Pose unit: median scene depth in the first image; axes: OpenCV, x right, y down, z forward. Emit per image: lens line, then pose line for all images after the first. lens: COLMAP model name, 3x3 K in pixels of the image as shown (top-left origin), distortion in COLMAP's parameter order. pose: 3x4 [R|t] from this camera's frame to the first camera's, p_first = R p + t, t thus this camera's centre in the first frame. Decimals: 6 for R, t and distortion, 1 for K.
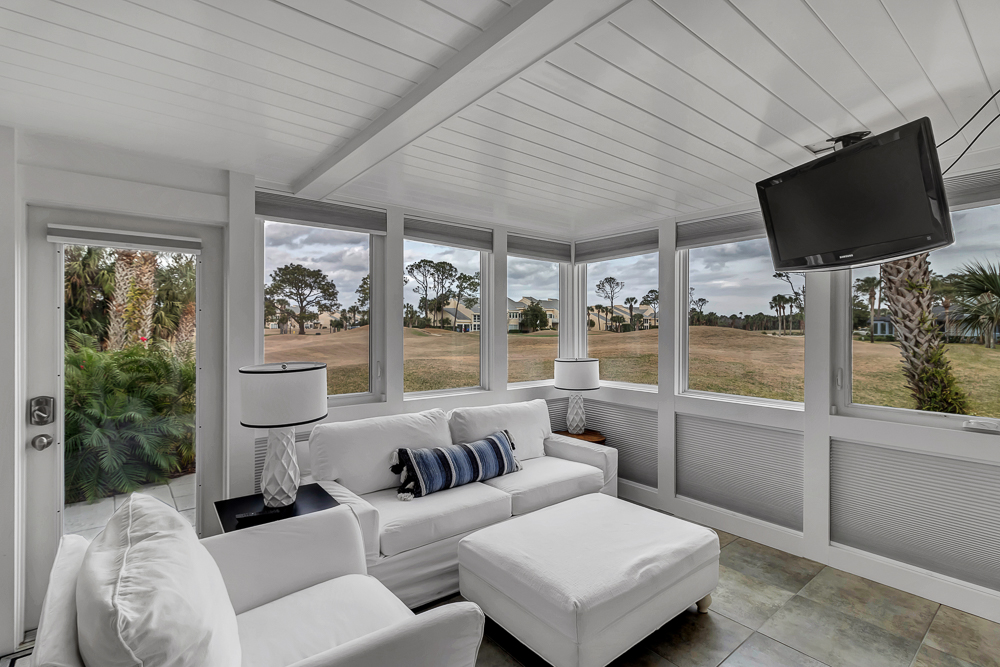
lens RADIAL K [[467.1, 0, 500.0], [0, 467.1, 333.5], [0, 0, 1]] dist [0.002722, 0.000267]
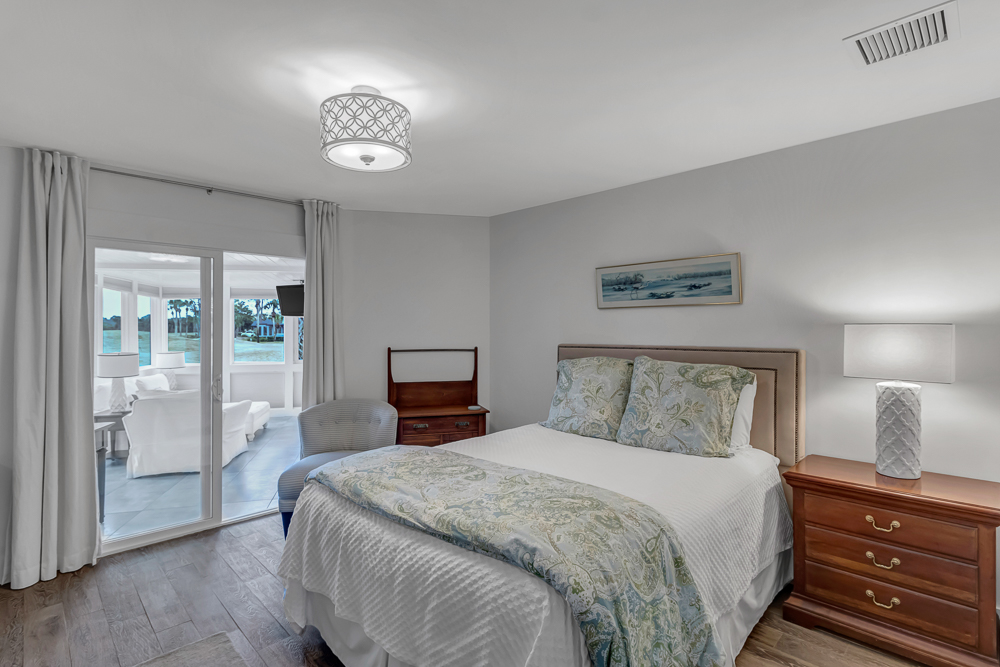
lens RADIAL K [[503.4, 0, 506.1], [0, 503.4, 329.4], [0, 0, 1]] dist [-0.000154, -0.000086]
pose [[0.414502, -0.005224, 0.910034, -0.094711], [0.017778, 0.999839, -0.002358, -0.000442], [-0.909875, 0.017156, 0.414528, -0.089186]]
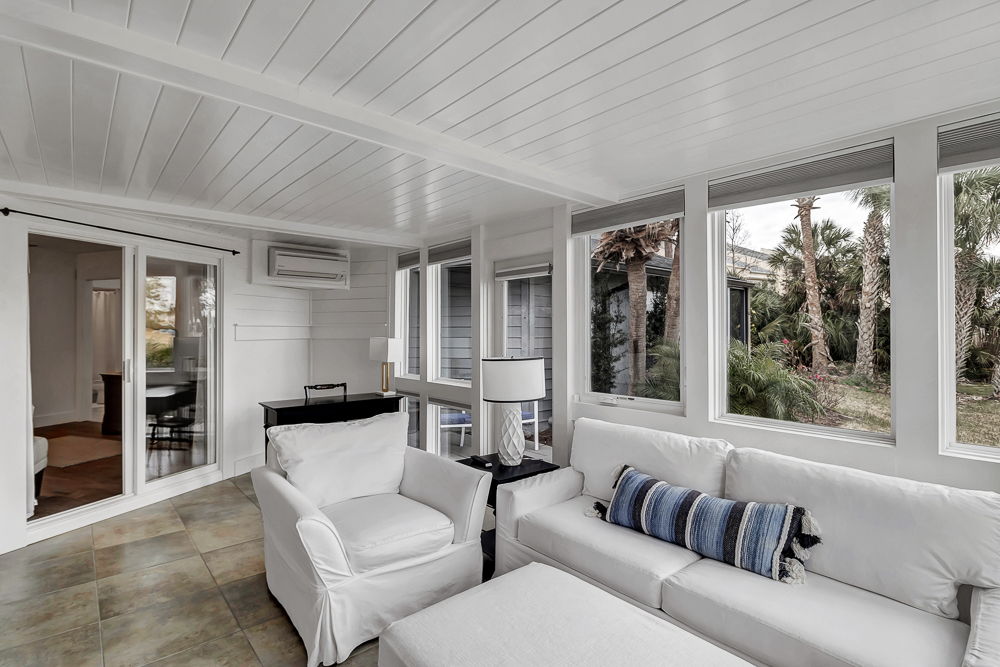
lens RADIAL K [[503.4, 0, 506.1], [0, 503.4, 329.4], [0, 0, 1]] dist [-0.000154, -0.000086]
pose [[0.020866, -0.016586, -0.999645, 0.042551], [-0.024102, 0.999563, -0.017088, 0.000992], [0.999492, 0.024450, 0.020458, 0.044626]]
